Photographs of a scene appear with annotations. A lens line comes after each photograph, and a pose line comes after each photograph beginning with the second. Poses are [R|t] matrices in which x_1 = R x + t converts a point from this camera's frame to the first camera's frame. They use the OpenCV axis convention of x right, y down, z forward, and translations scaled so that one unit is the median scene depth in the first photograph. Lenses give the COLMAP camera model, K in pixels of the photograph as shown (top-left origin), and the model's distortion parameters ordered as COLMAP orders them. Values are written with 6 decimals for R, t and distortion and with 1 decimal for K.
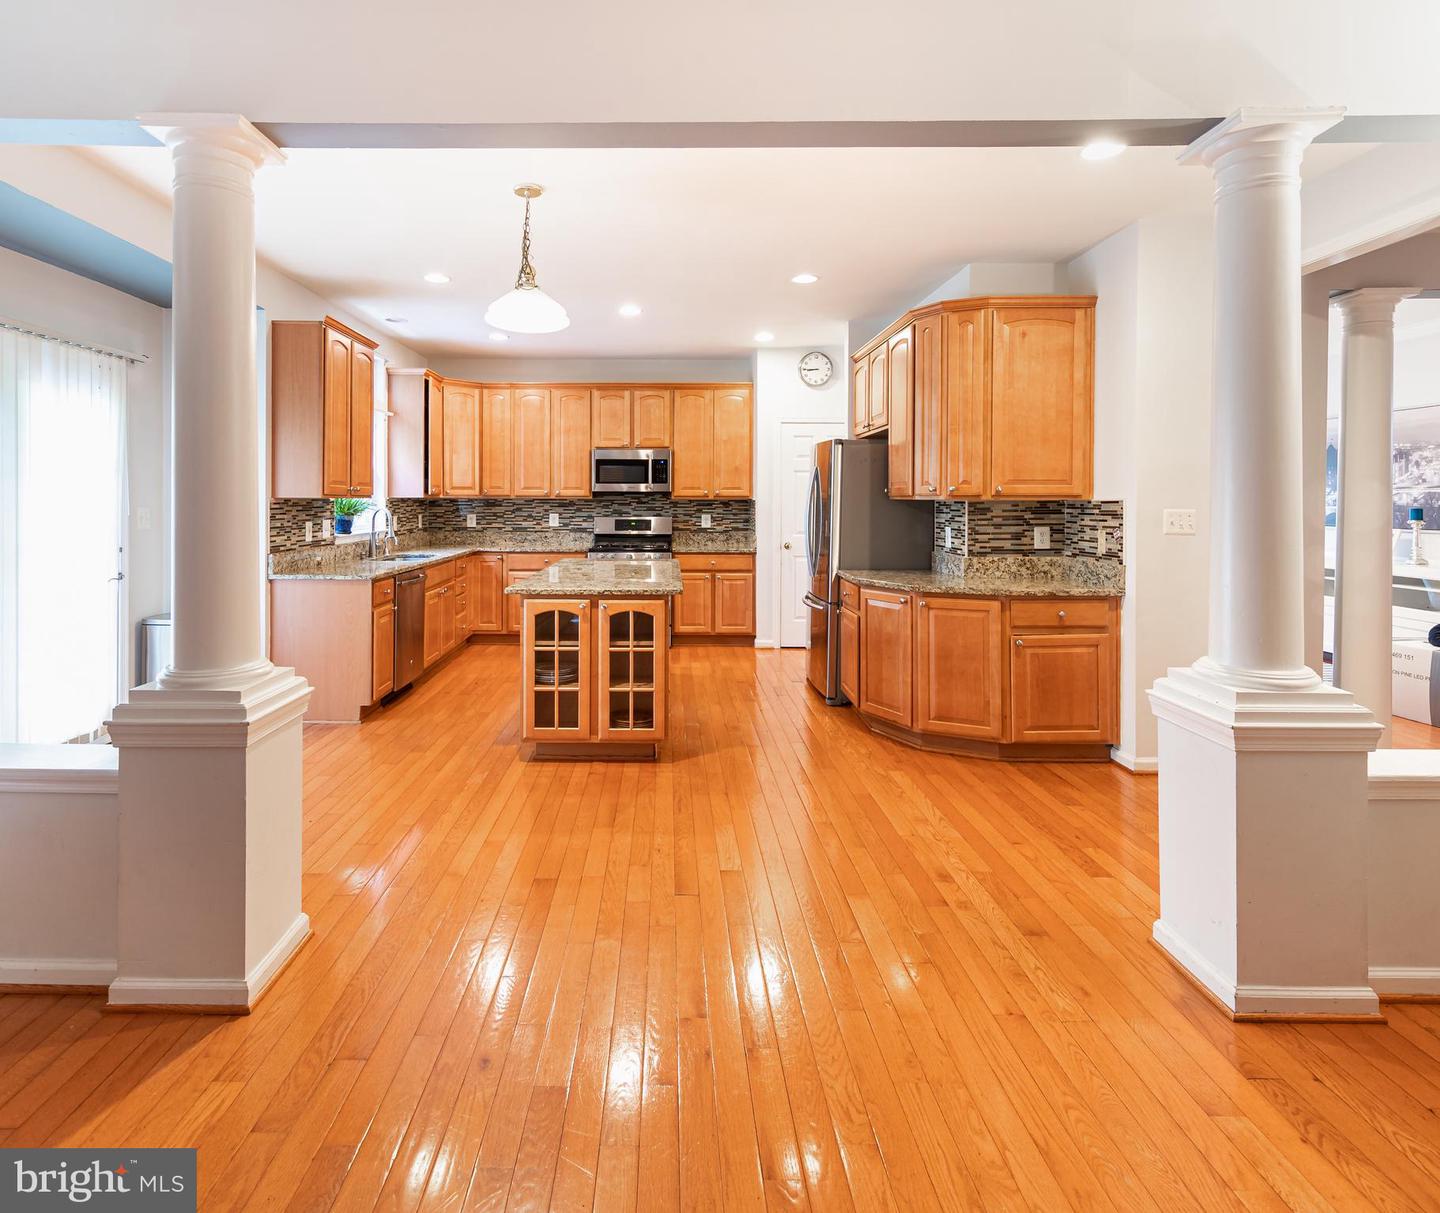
lens RADIAL K [[810.8, 0, 658.6], [0, 810.8, 501.4], [0, 0, 1]] dist [0.004199, 0.000536]
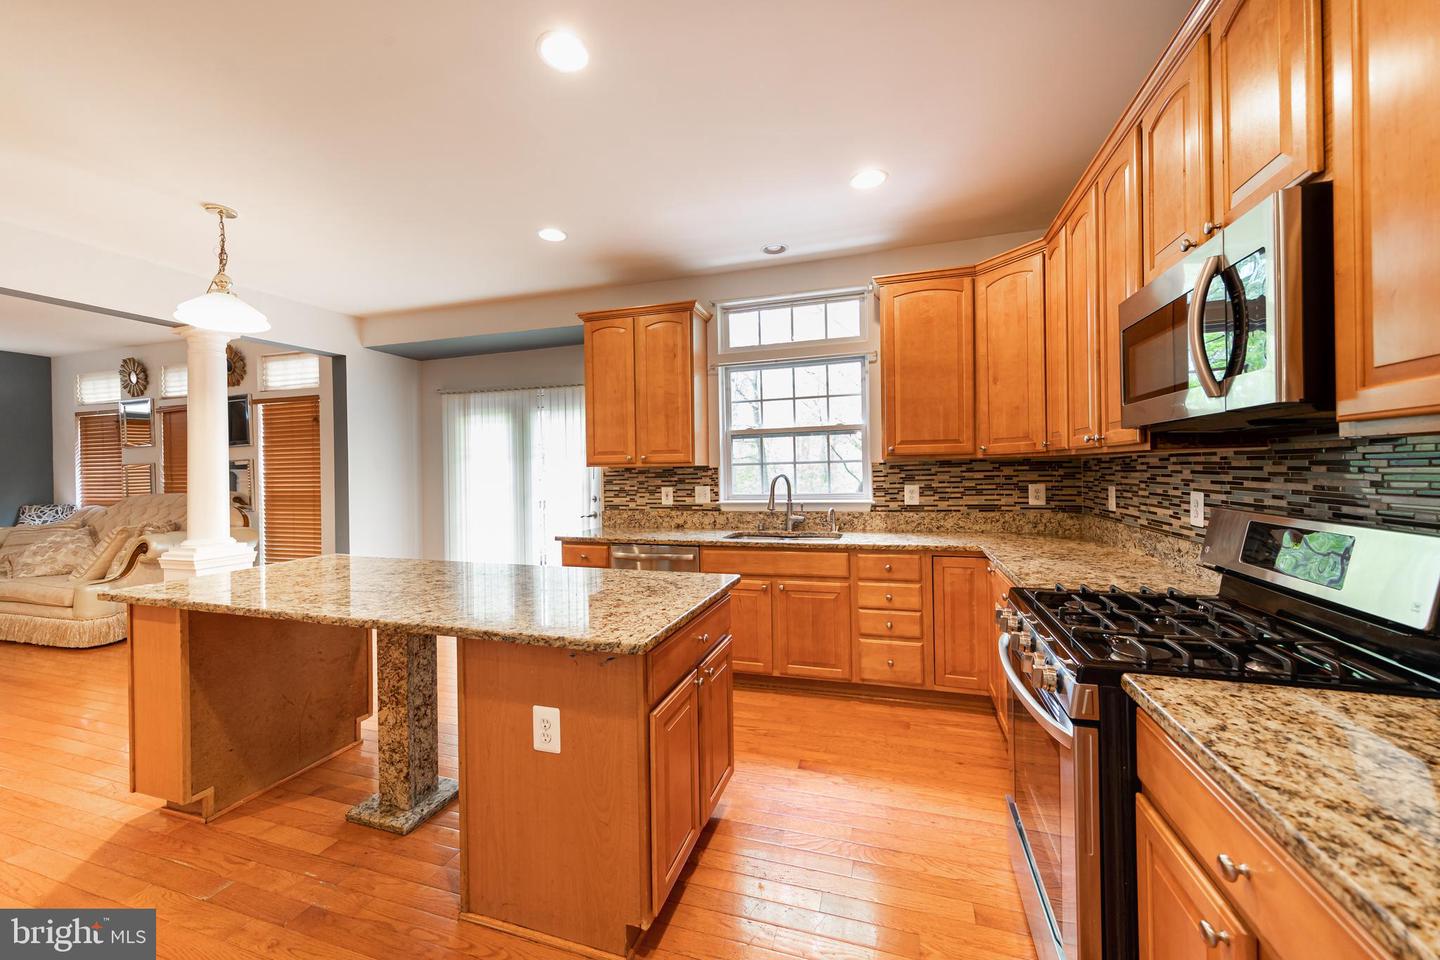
lens RADIAL K [[537.5, 0, 723.6], [0, 537.5, 471.3], [0, 0, 1]] dist [0.009552, -0.000194]
pose [[-0.288733, 0.005558, -0.957393, 0.232808], [0.014027, 0.999900, 0.001575, 0.002847], [0.957307, -0.012975, -0.288782, 1.162364]]
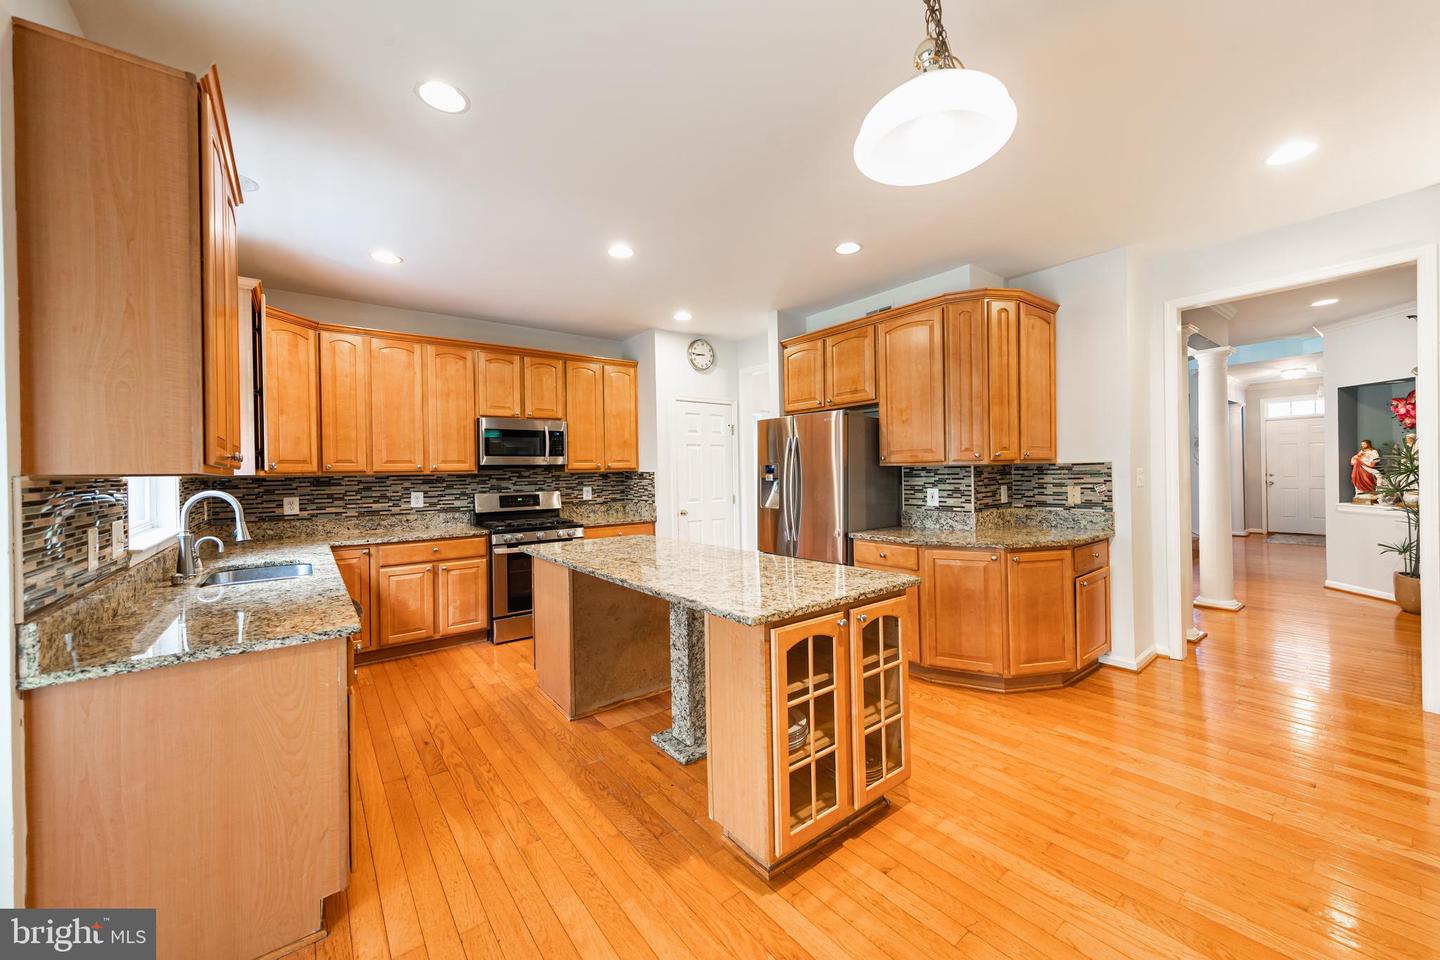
lens RADIAL K [[539.4, 0, 721.8], [0, 539.4, 472.6], [0, 0, 1]] dist [0.010450, -0.001905]
pose [[0.785482, -0.017911, 0.618625, -0.307579], [0.021369, 0.999770, 0.001814, 0.000427], [-0.618515, 0.011795, 0.785684, 0.482425]]
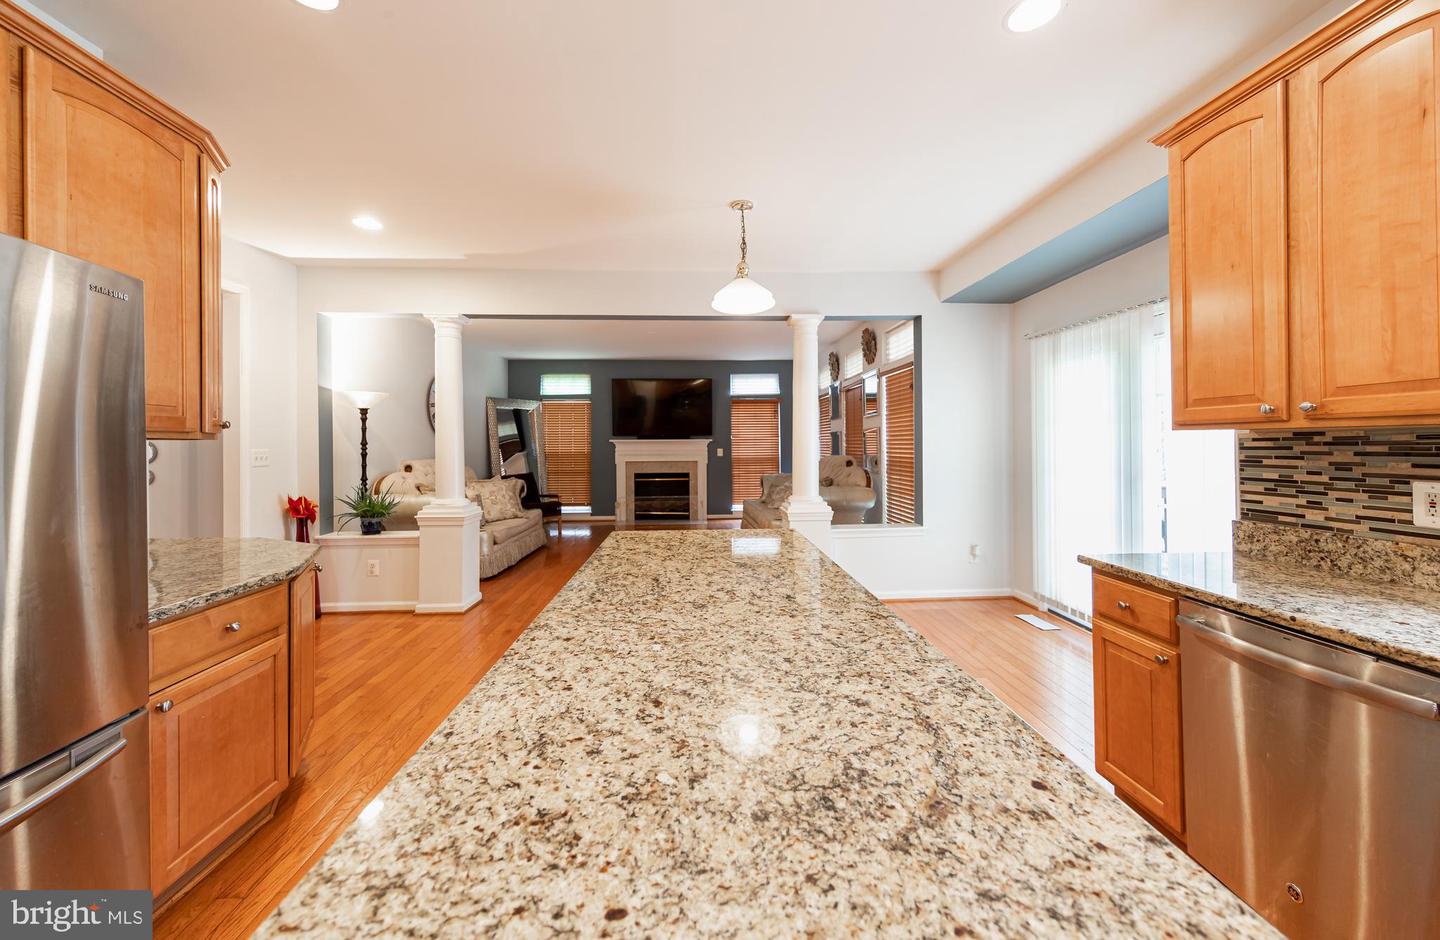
lens RADIAL K [[542.0, 0, 717.5], [0, 542.0, 441.7], [0, 0, 1]] dist [0.002850, 0.000064]
pose [[-0.998055, 0.005511, -0.062099, -0.038771], [0.005808, 0.999973, -0.004607, 0.003095], [0.062072, -0.004959, -0.998059, 1.134412]]
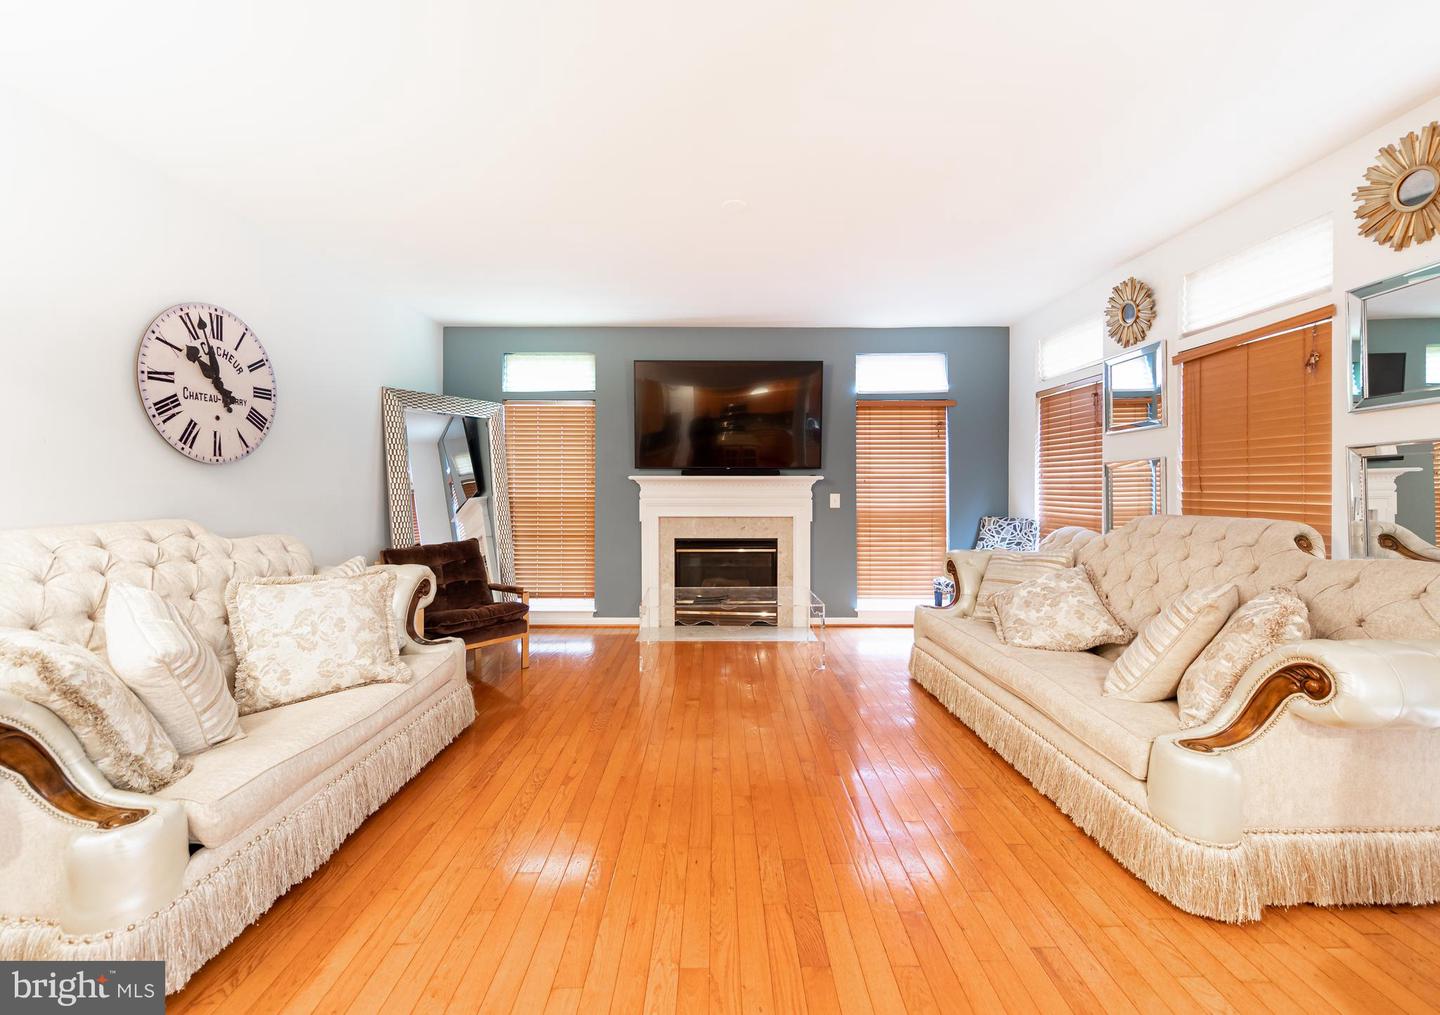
lens RADIAL K [[574.2, 0, 718.7], [0, 574.2, 489.1], [0, 0, 1]] dist [0.001653, 0.000073]
pose [[-0.999872, -0.000901, -0.016002, 0.046759], [-0.001018, 0.999973, 0.007321, 0.002593], [0.015995, 0.007337, -0.999845, 0.474044]]
